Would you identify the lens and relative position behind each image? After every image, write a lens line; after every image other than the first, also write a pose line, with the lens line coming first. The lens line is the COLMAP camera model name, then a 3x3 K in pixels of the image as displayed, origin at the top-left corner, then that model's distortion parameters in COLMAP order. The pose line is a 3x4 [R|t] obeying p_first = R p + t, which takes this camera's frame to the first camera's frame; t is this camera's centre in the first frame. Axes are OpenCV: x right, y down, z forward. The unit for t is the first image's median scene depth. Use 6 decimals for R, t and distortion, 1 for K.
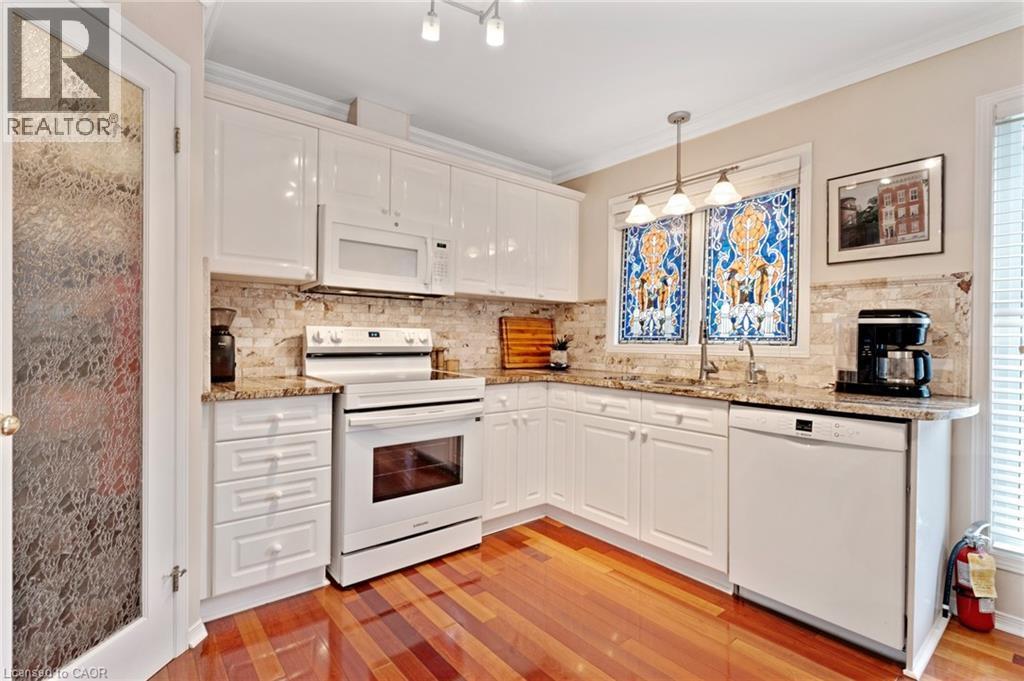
lens RADIAL K [[483.7, 0, 512.5], [0, 483.7, 341.2], [0, 0, 1]] dist [0.006026, -0.000319]
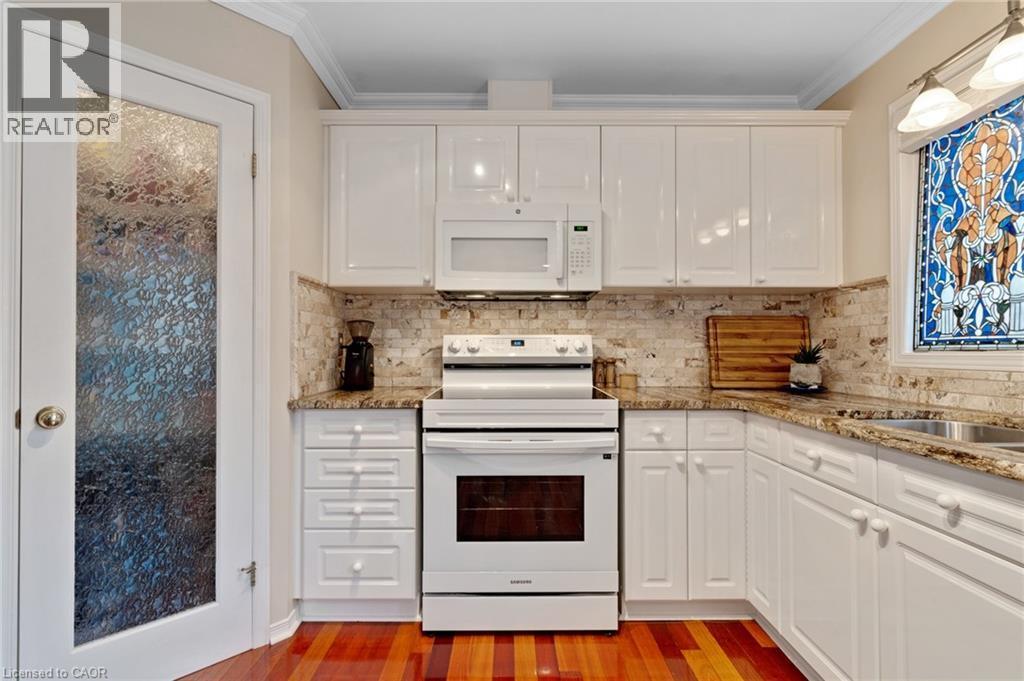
lens RADIAL K [[483.7, 0, 512.3], [0, 483.7, 345.2], [0, 0, 1]] dist [0.006026, -0.000319]
pose [[0.775655, -0.017369, -0.630918, 0.268454], [0.005433, 0.999768, -0.020844, 0.008451], [0.631134, 0.012741, 0.775569, 0.330846]]
